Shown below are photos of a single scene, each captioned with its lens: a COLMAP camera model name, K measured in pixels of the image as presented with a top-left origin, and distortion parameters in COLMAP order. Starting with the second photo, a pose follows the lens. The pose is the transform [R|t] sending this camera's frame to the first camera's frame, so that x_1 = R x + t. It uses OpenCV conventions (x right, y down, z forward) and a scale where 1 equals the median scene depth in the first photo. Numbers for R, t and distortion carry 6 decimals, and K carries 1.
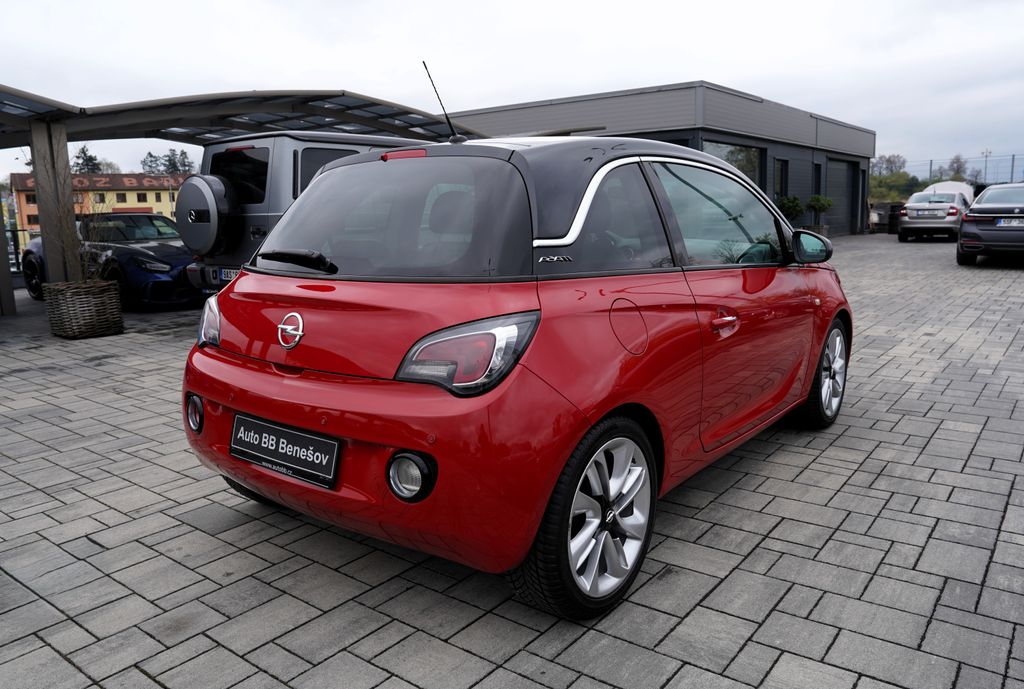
lens RADIAL K [[755.8, 0, 480.0], [0, 755.8, 333.1], [0, 0, 1]] dist [-0.063749, 0.026983]
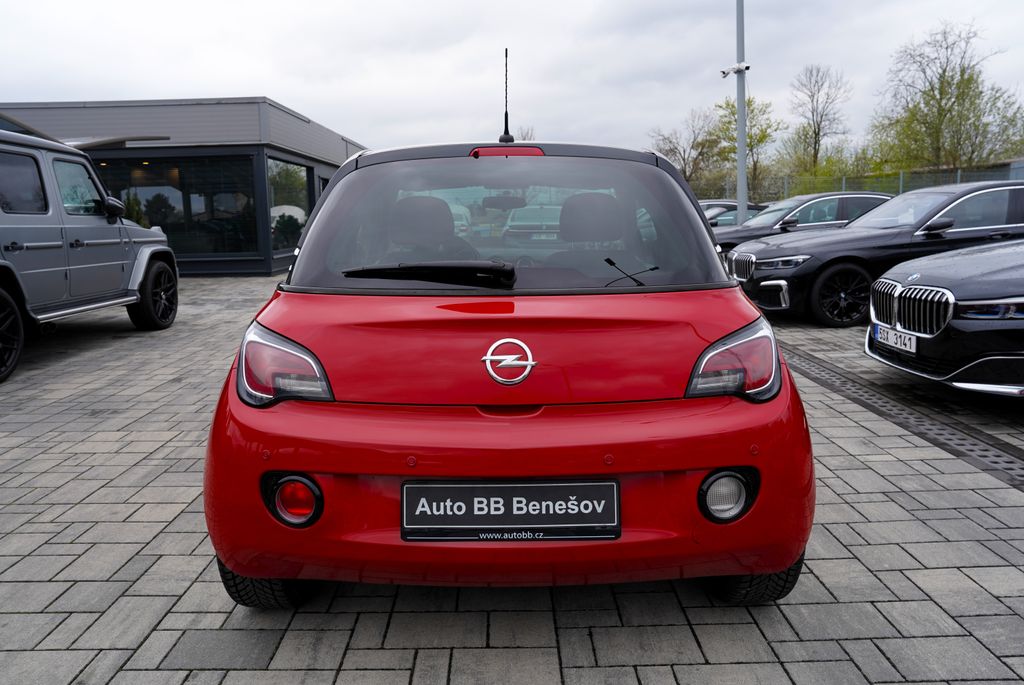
lens RADIAL K [[755.8, 0, 461.3], [0, 755.8, 353.6], [0, 0, 1]] dist [-0.063749, 0.026983]
pose [[0.781569, -0.097574, 0.616141, -0.789183], [0.097120, 0.994681, 0.034326, -0.044474], [-0.616213, 0.033012, 0.786888, 0.402205]]
